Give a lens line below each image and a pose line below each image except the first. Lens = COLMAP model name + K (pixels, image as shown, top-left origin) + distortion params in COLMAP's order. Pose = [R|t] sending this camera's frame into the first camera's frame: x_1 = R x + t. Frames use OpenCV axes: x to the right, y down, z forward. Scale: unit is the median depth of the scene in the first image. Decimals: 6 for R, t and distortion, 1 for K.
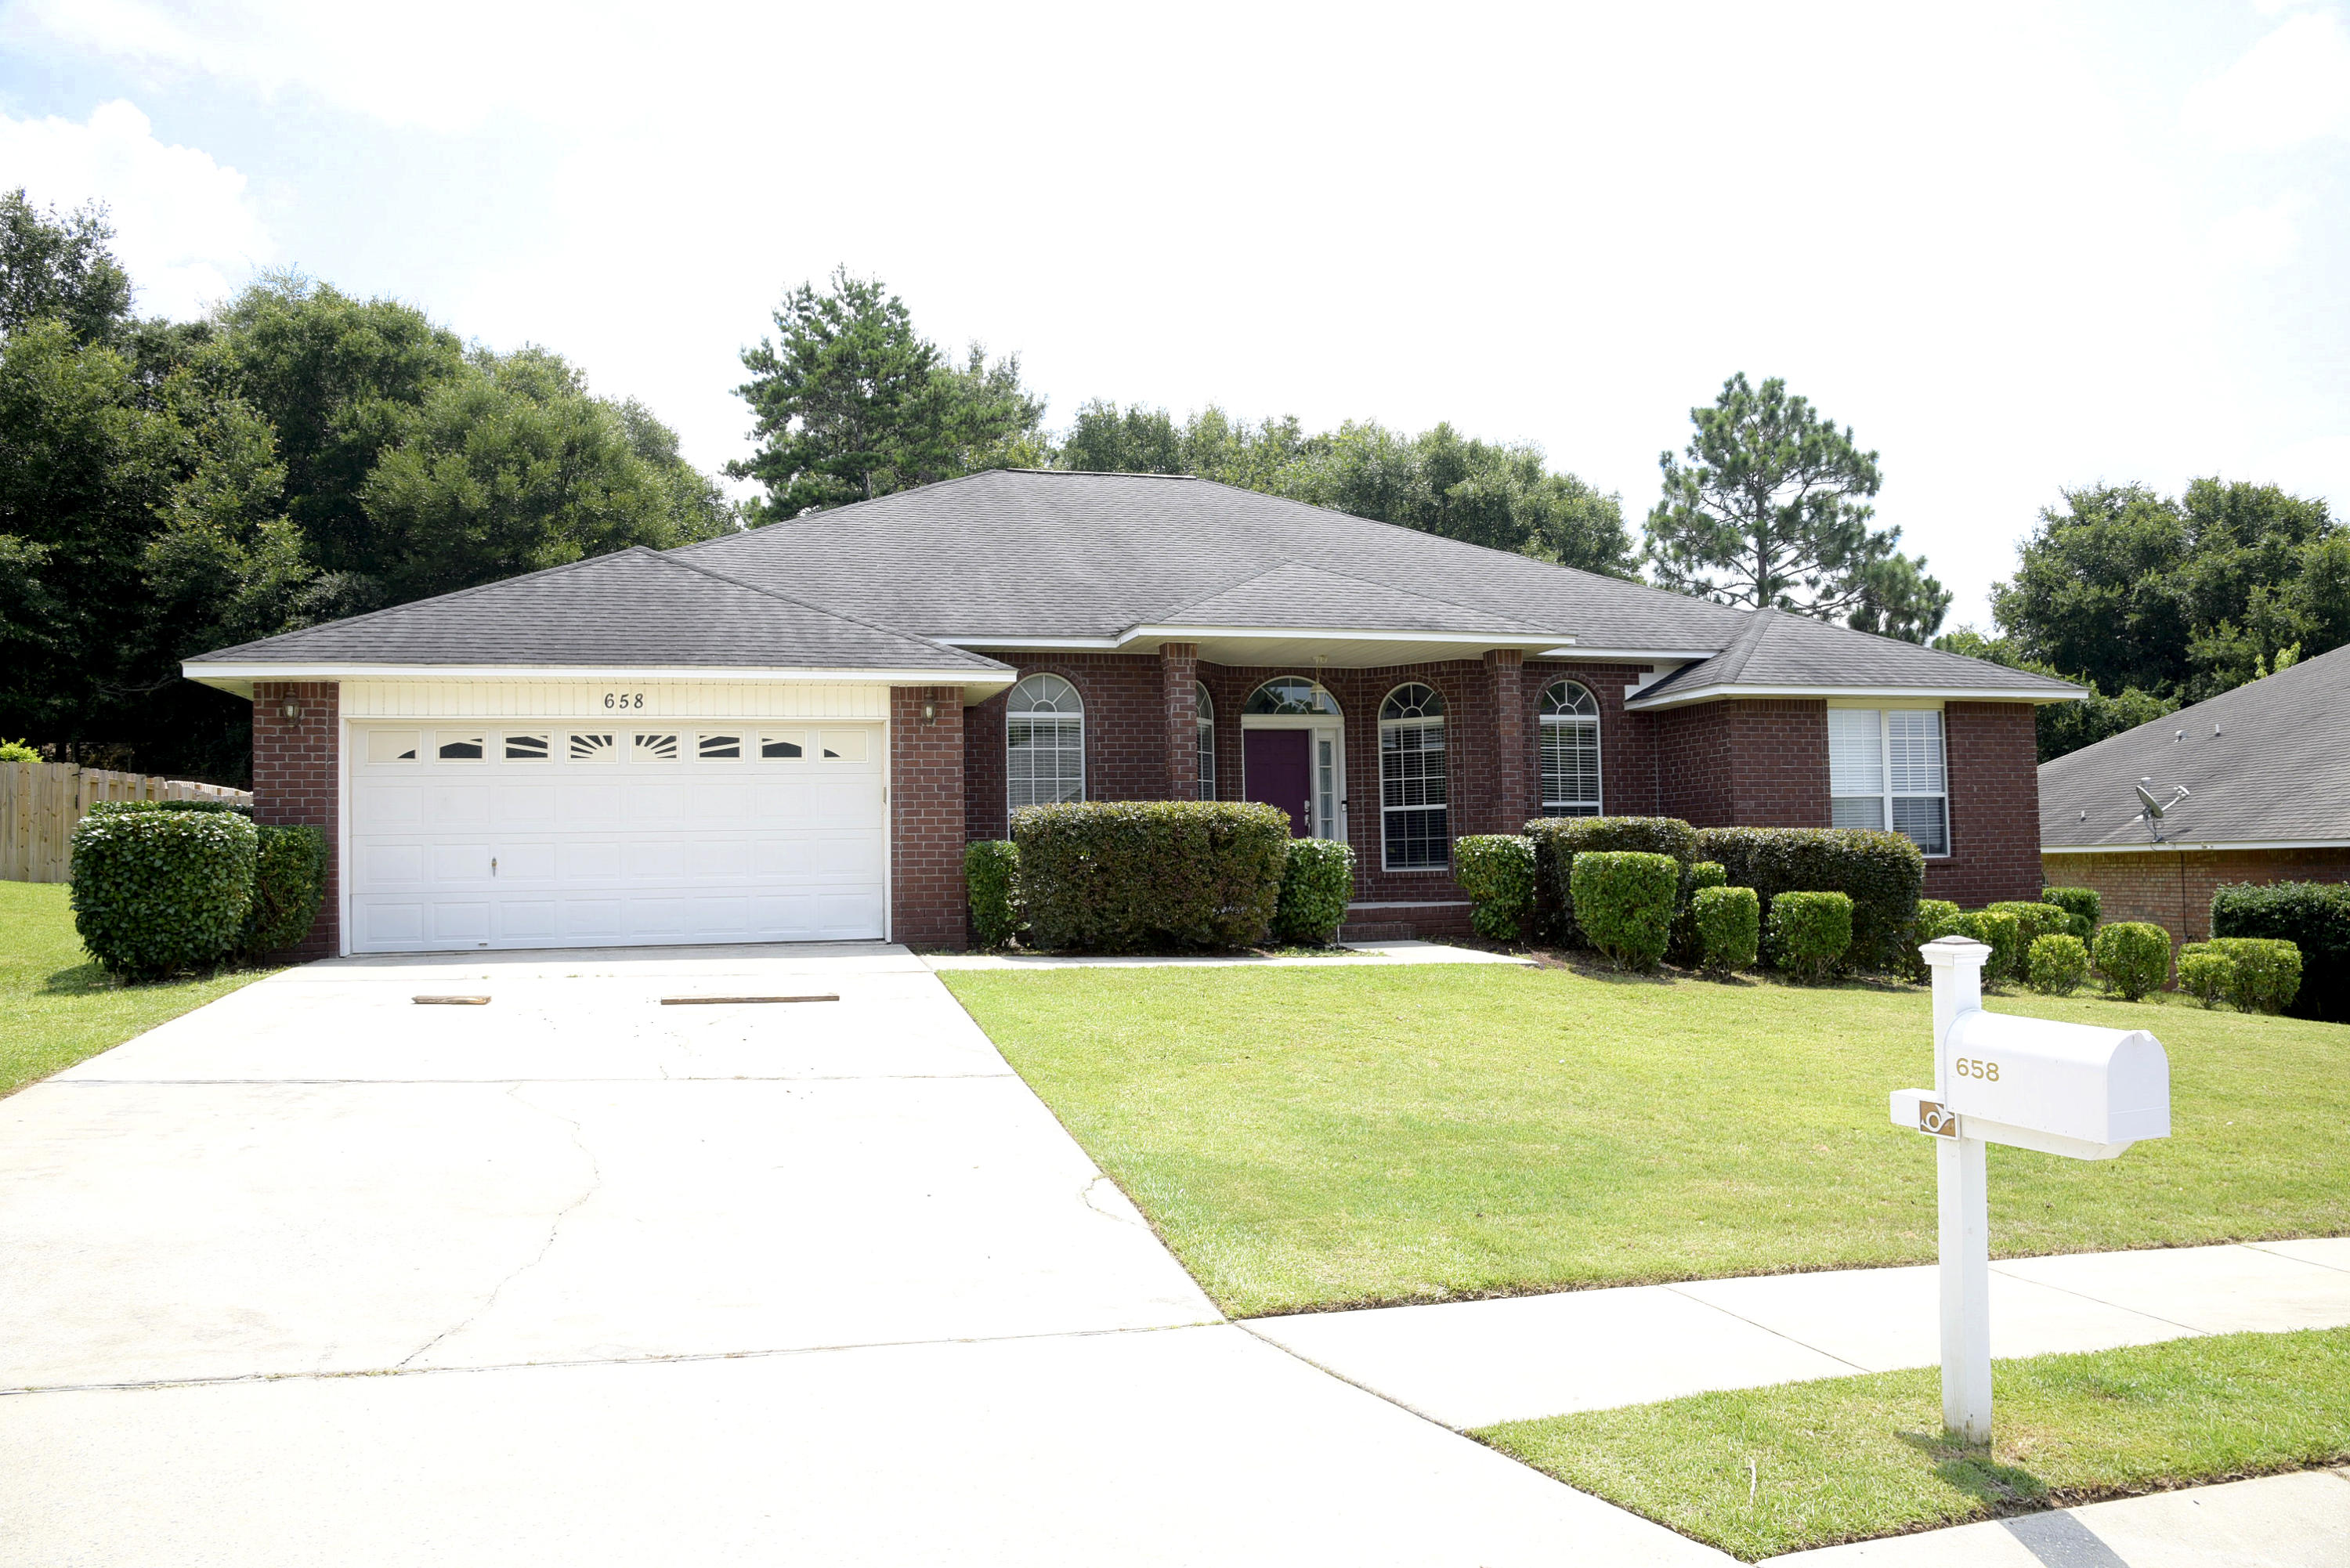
lens RADIAL K [[1591.2, 0, 1189.3], [0, 1591.2, 797.3], [0, 0, 1]] dist [-0.105750, 0.055745]
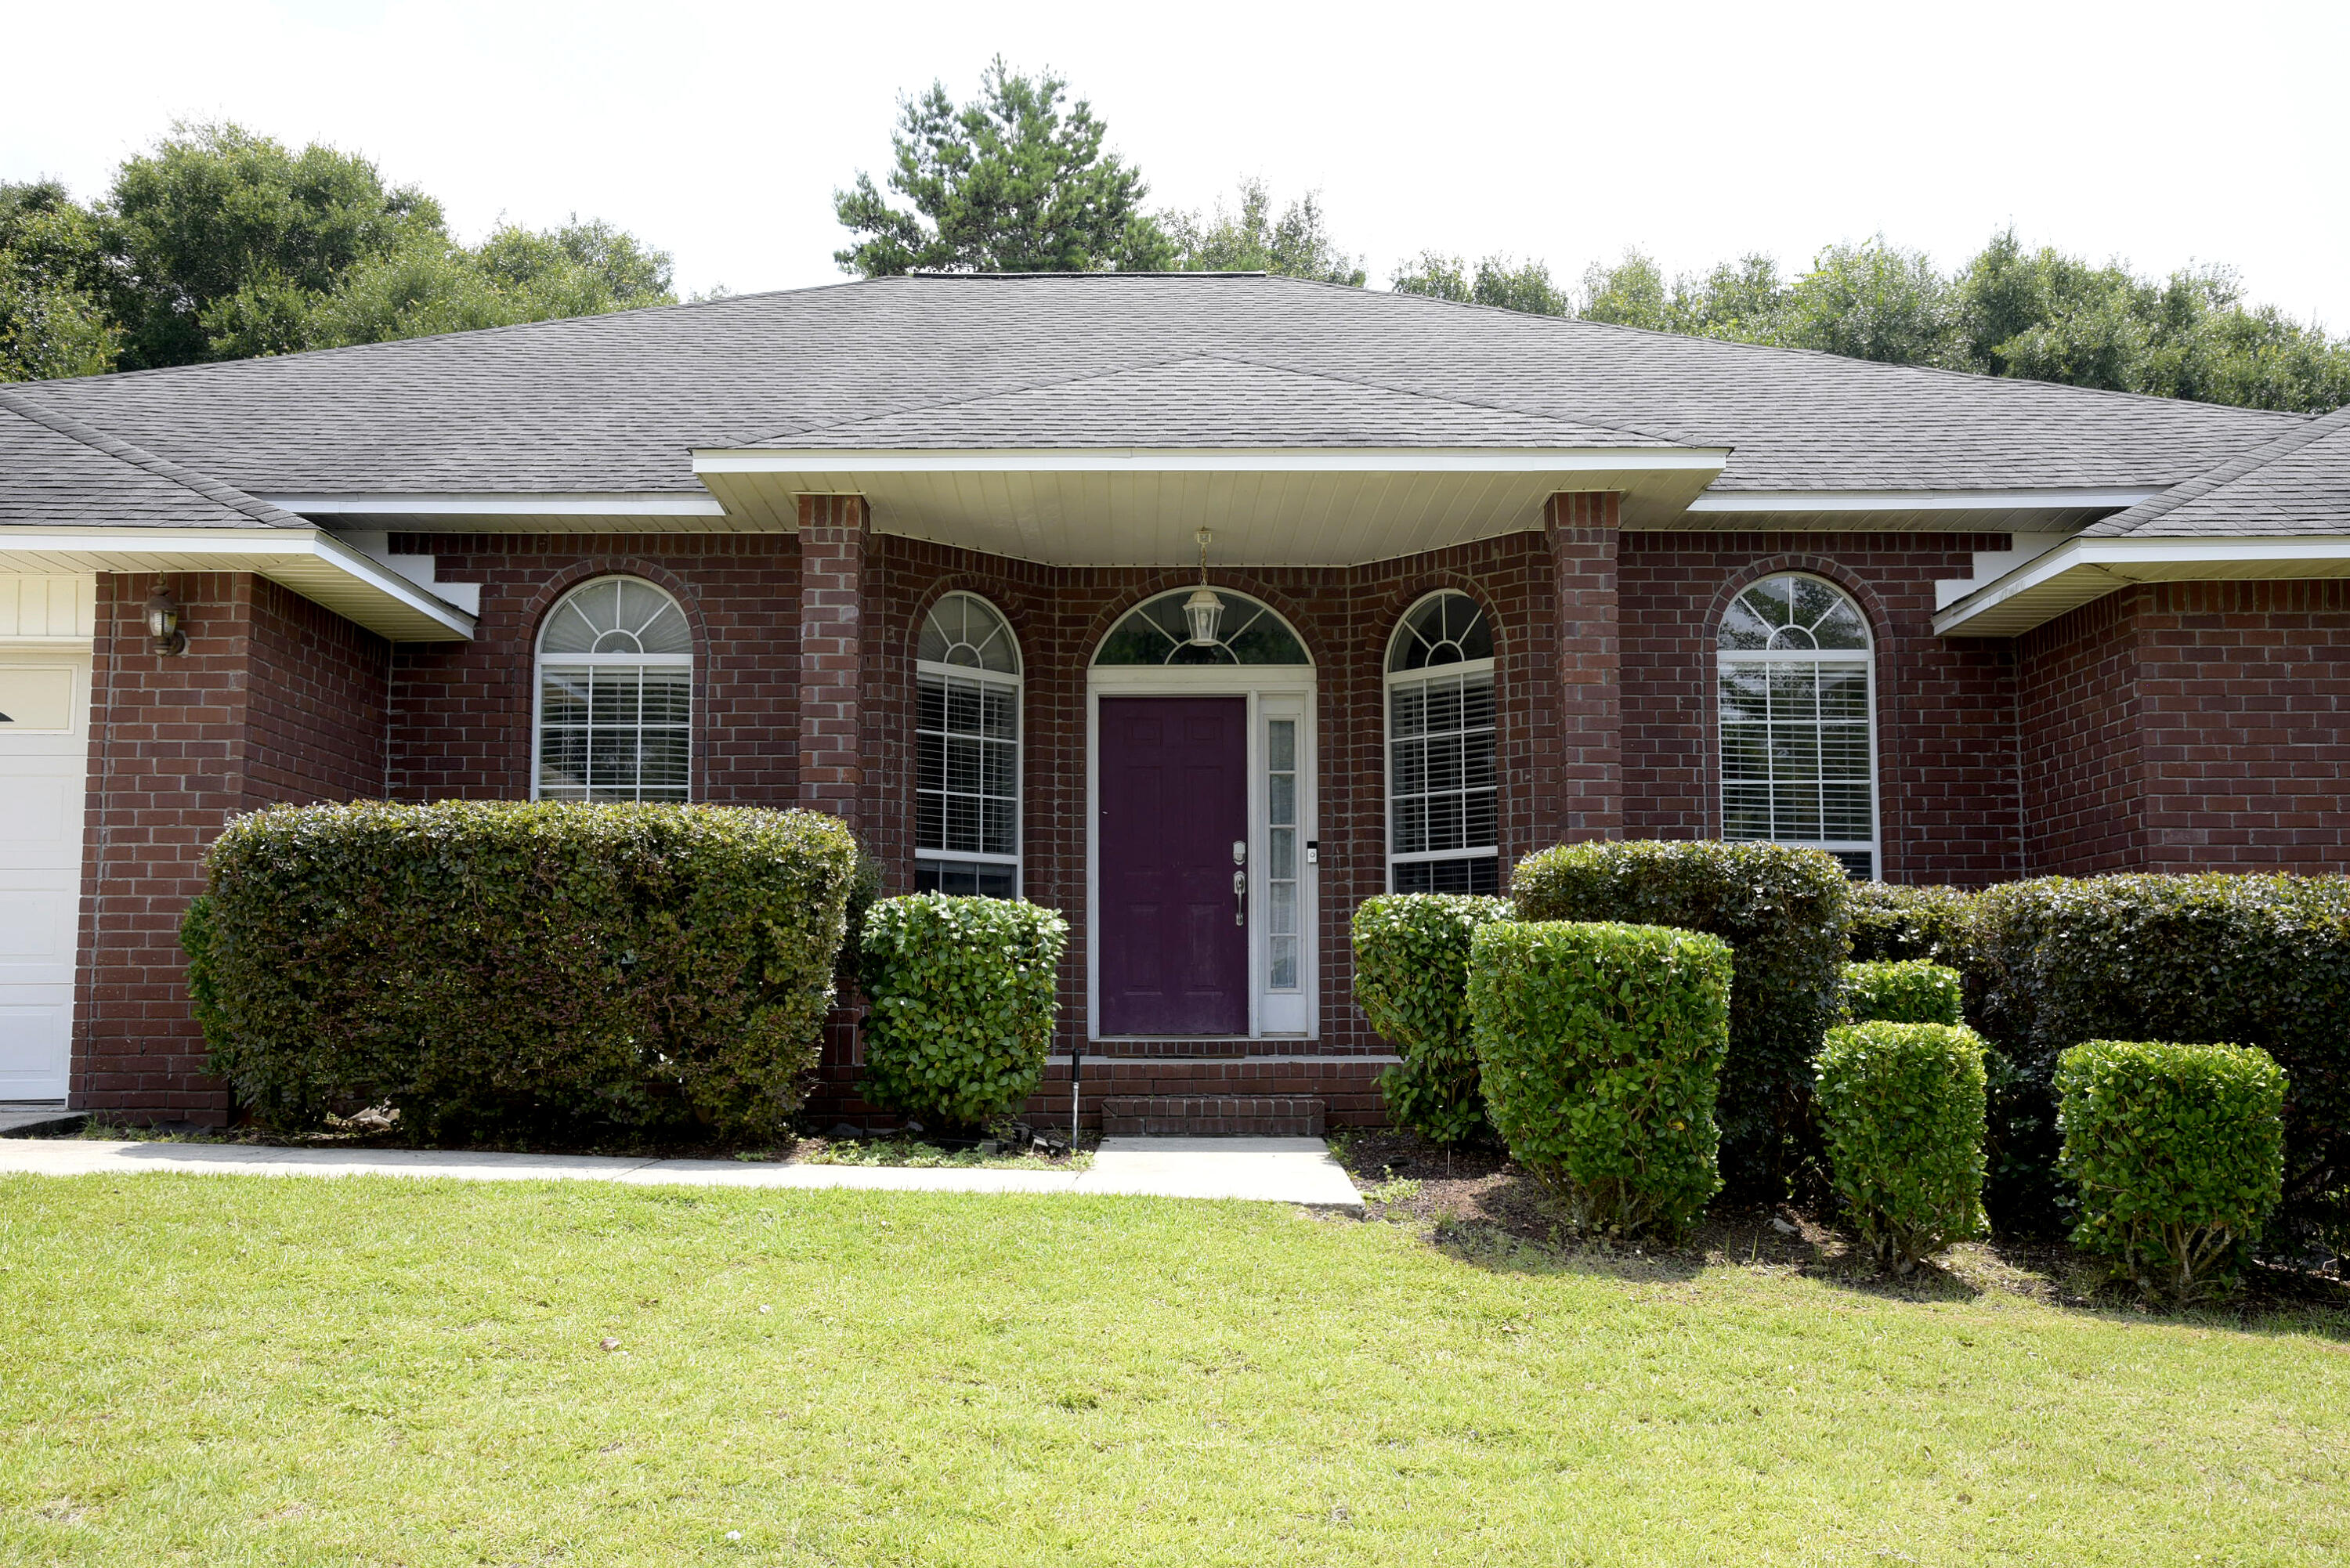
lens RADIAL K [[2283.5, 0, 1183.5], [0, 2283.5, 805.2], [0, 0, 1]] dist [0.009156, 0.172865]
pose [[0.961492, -0.007194, -0.274740, 0.263323], [-0.006745, 0.998739, -0.049755, 0.027164], [0.274751, 0.049692, 0.960230, 0.343634]]
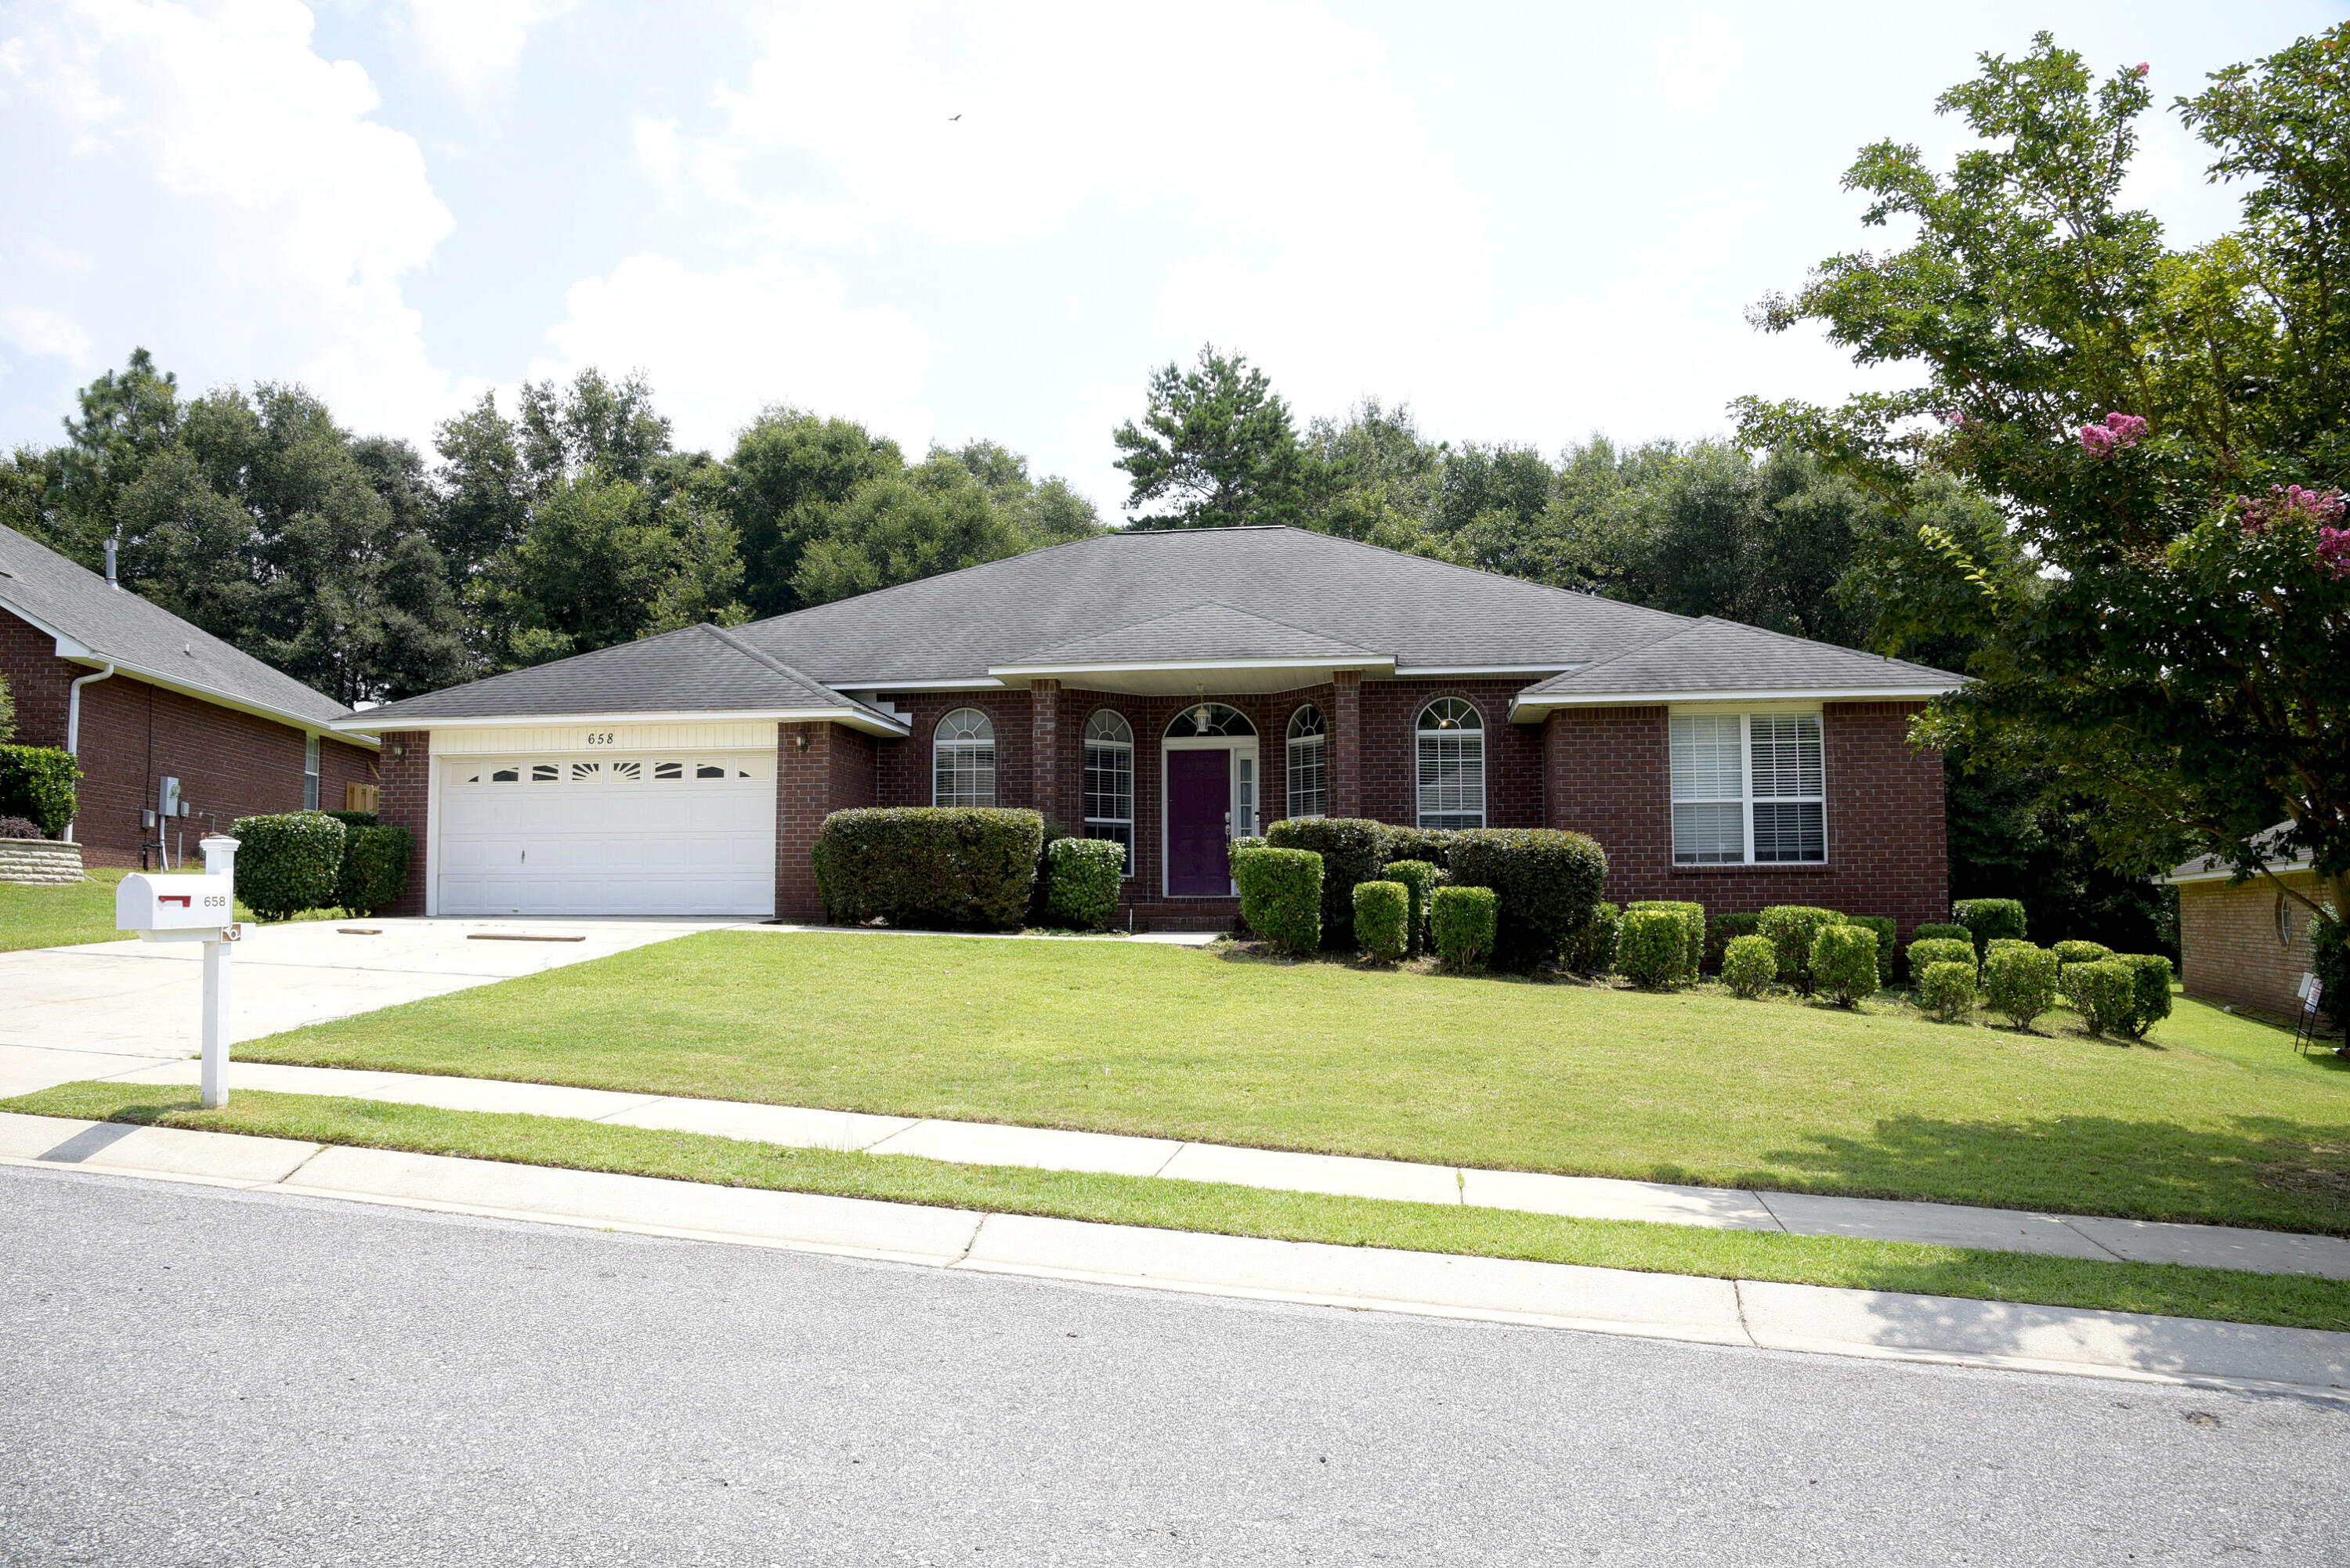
lens RADIAL K [[1597.3, 0, 1177.8], [0, 1597.3, 794.8], [0, 0, 1]] dist [-0.112435, 0.058203]
pose [[0.911792, -0.012831, -0.410451, 0.536512], [0.001737, 0.999623, -0.027390, 0.021876], [0.410648, 0.024261, 0.911471, -0.052807]]
